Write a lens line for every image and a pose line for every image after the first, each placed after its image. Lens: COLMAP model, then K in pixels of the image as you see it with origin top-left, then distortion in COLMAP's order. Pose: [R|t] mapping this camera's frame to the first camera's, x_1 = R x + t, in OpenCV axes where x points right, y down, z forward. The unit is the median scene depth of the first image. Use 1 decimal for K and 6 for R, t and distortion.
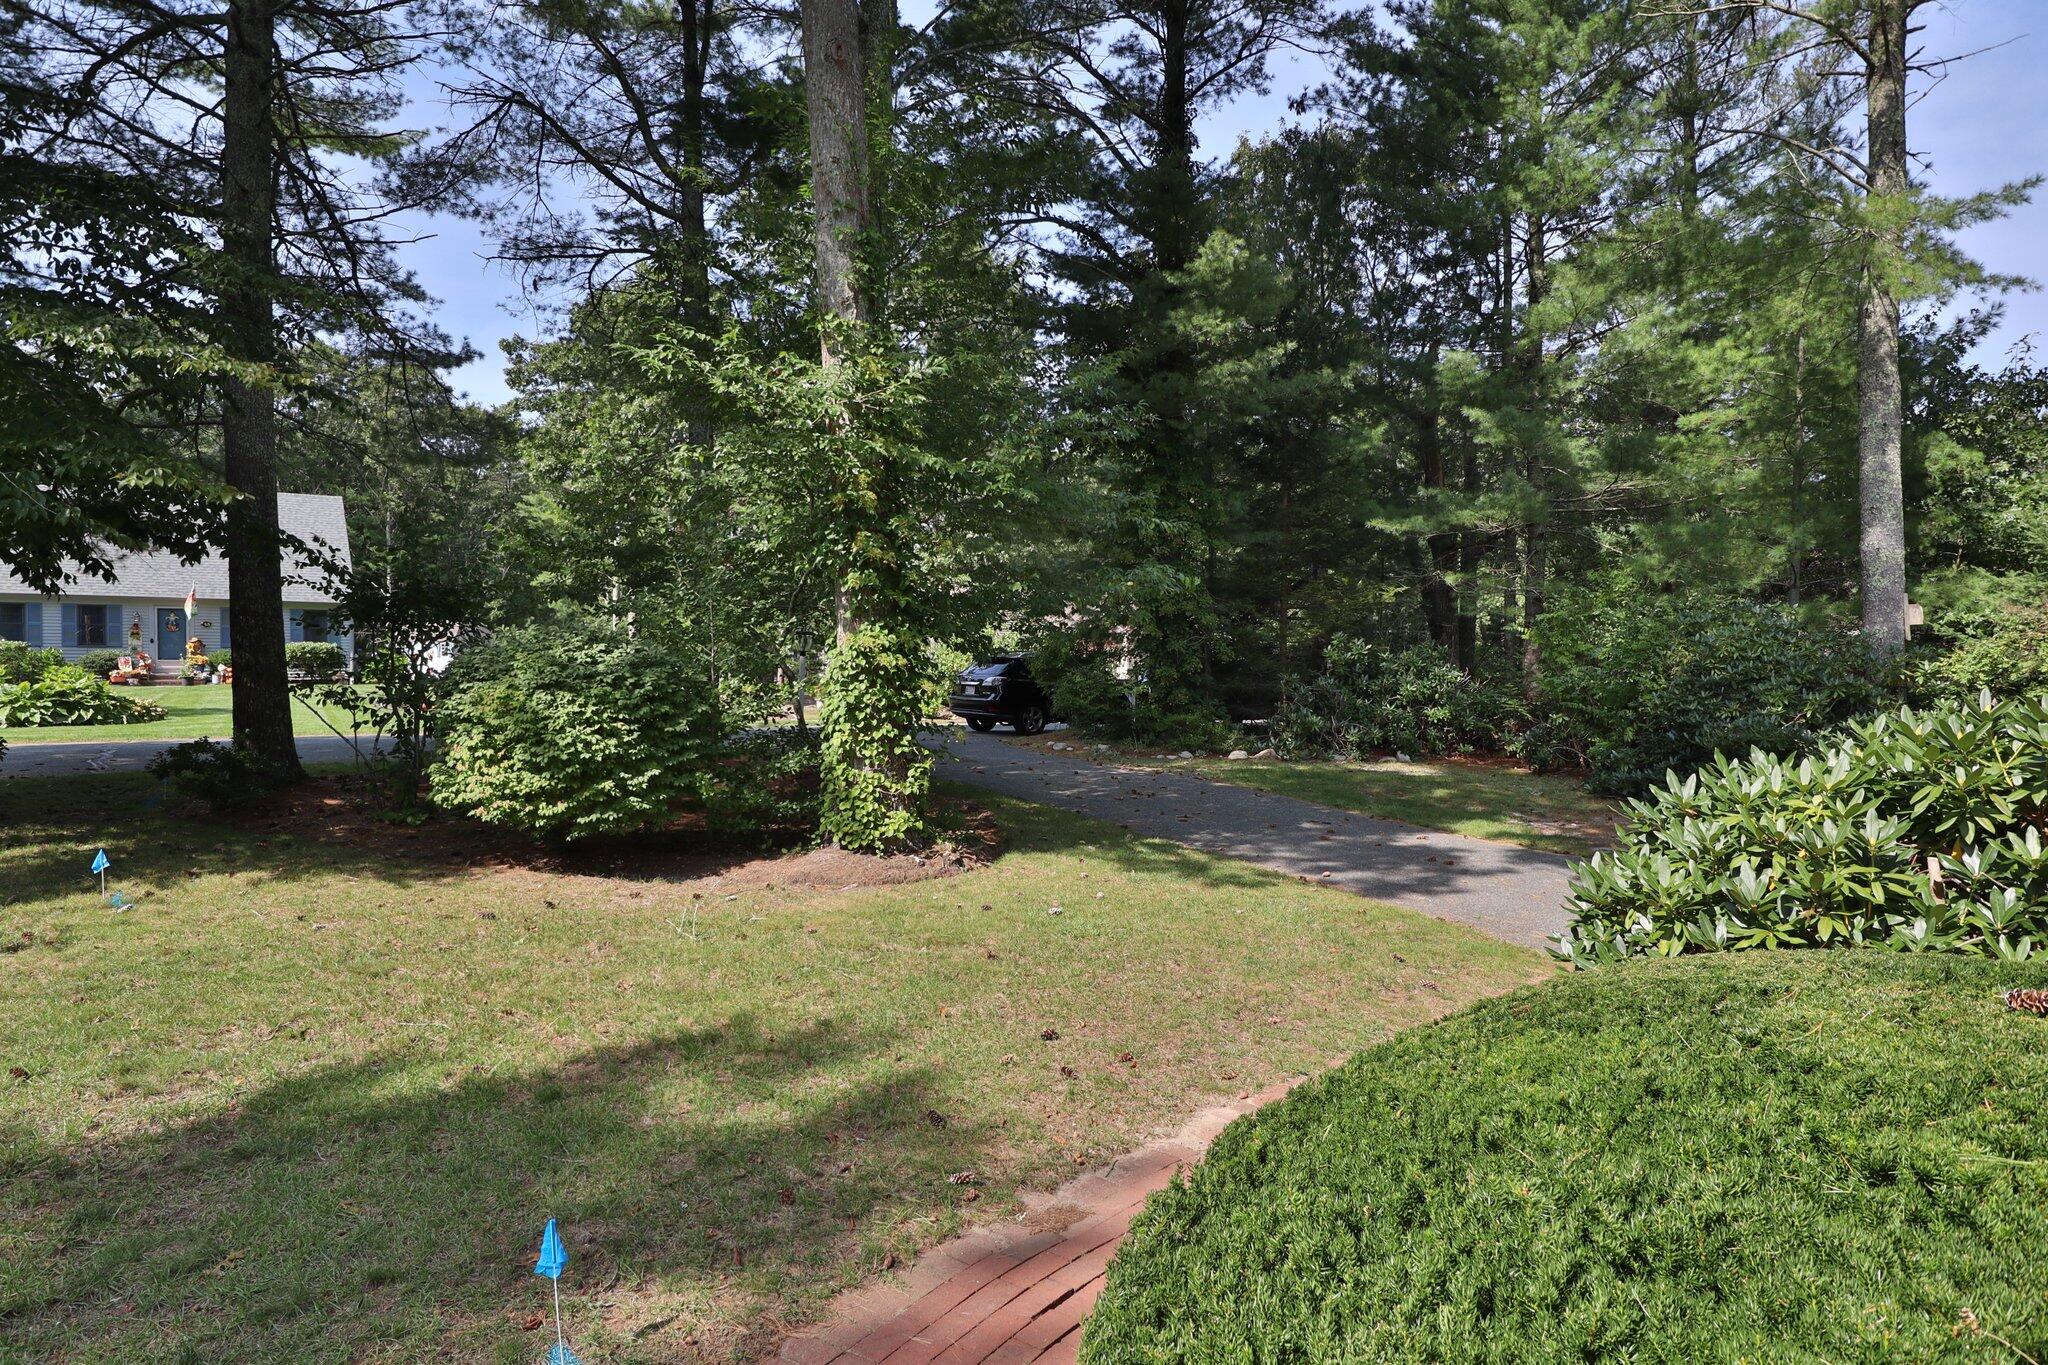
lens RADIAL K [[1160.3, 0, 1039.2], [0, 1160.3, 685.6], [0, 0, 1]] dist [-0.050180, 0.020789]
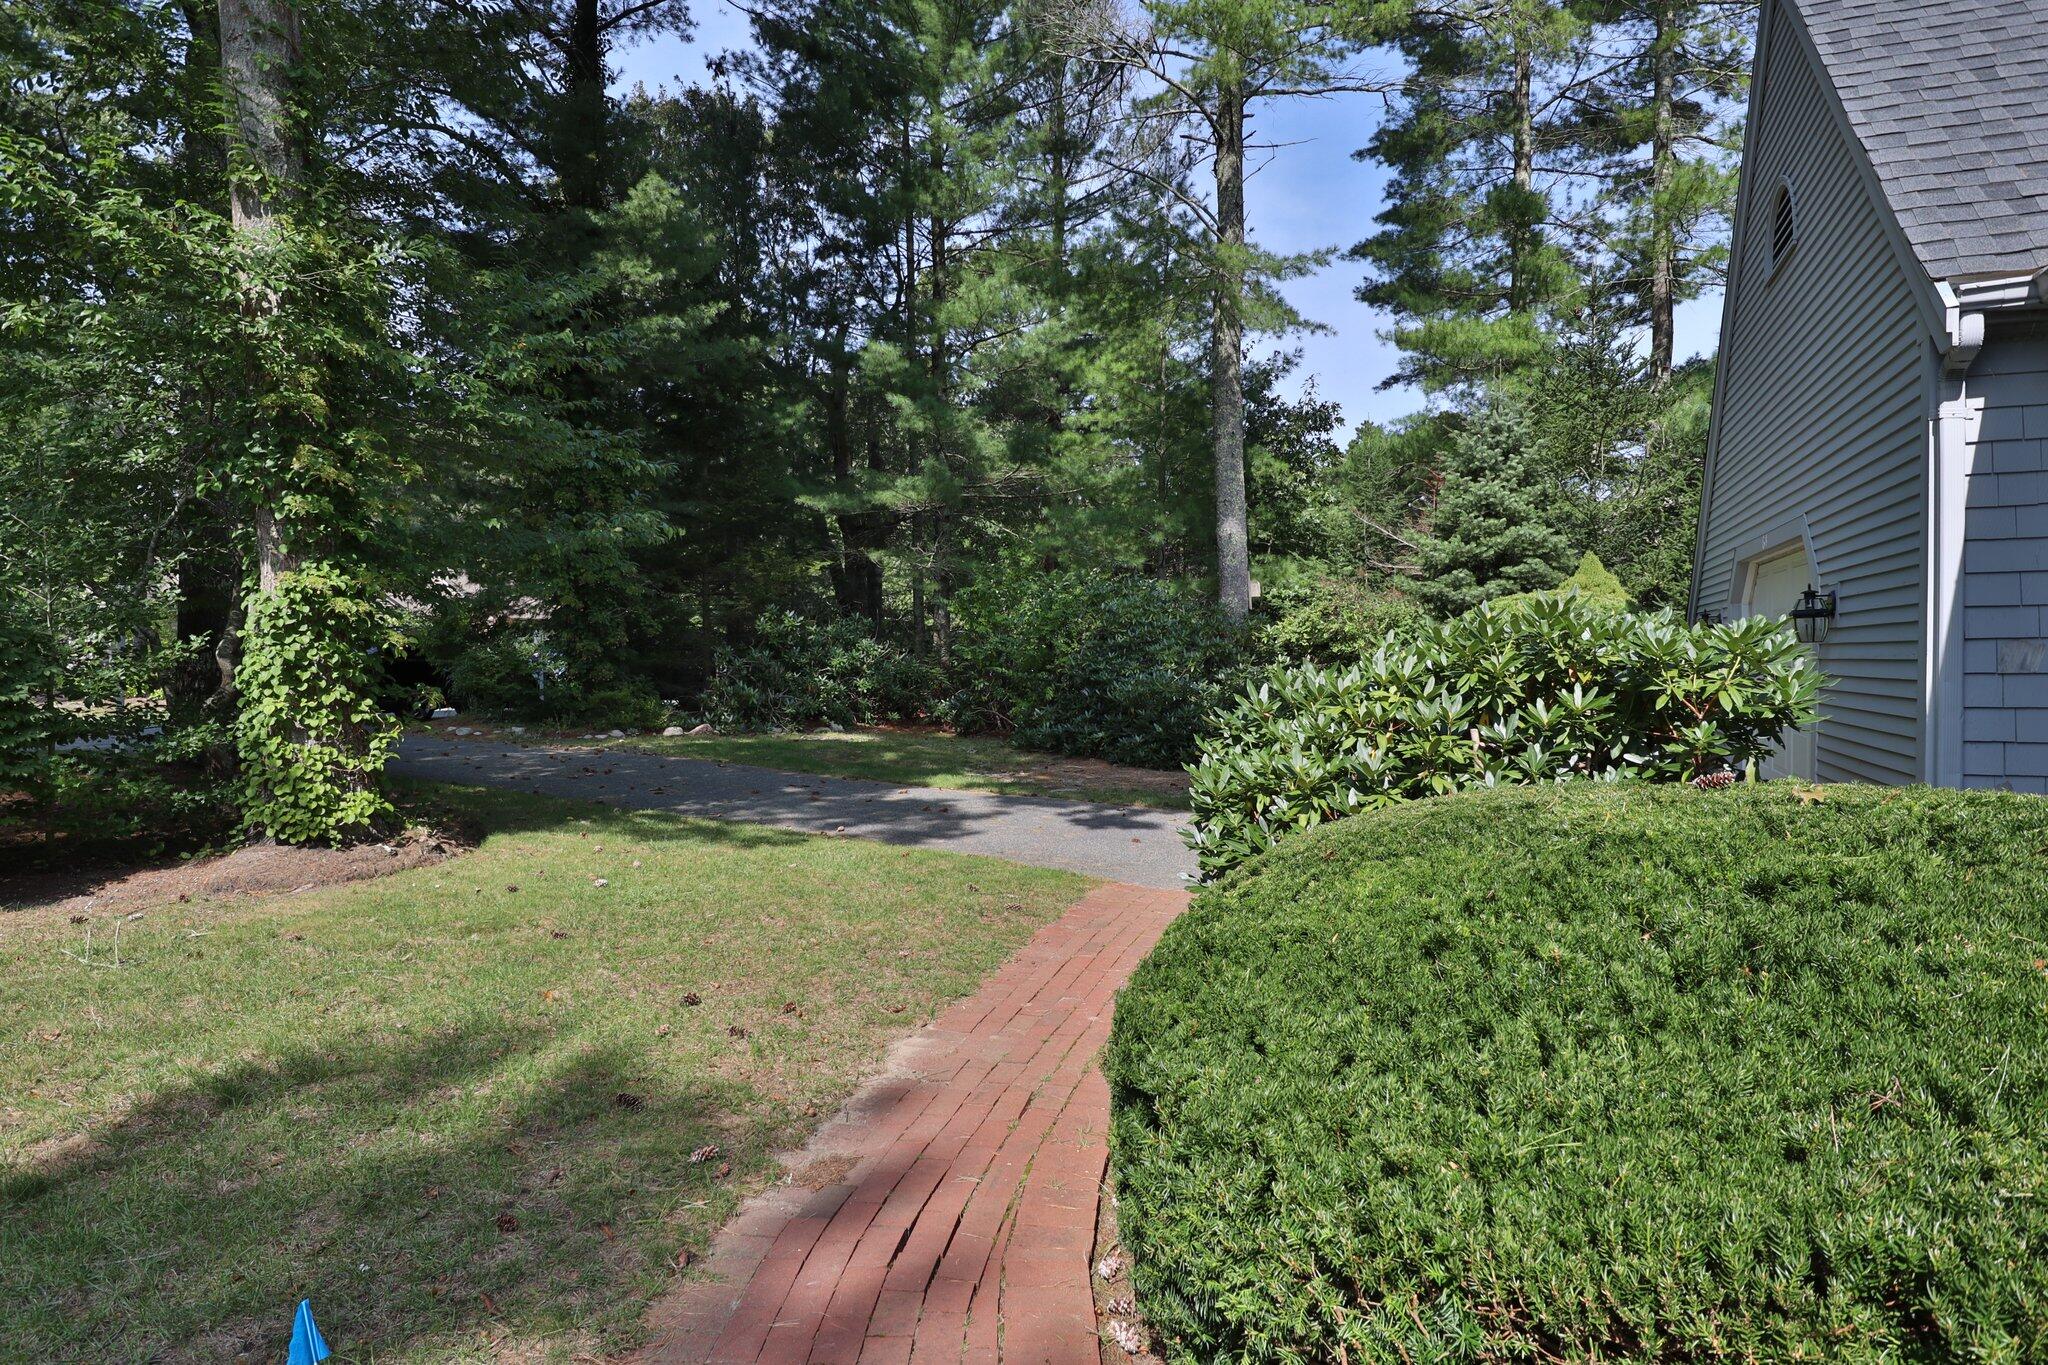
lens RADIAL K [[1160.3, 0, 1039.2], [0, 1160.3, 685.6], [0, 0, 1]] dist [-0.050180, 0.020789]
pose [[0.856278, -0.023925, 0.515960, -0.123672], [0.019903, 0.999713, 0.013325, 0.031884], [-0.516131, -0.001140, 0.856509, 0.061572]]
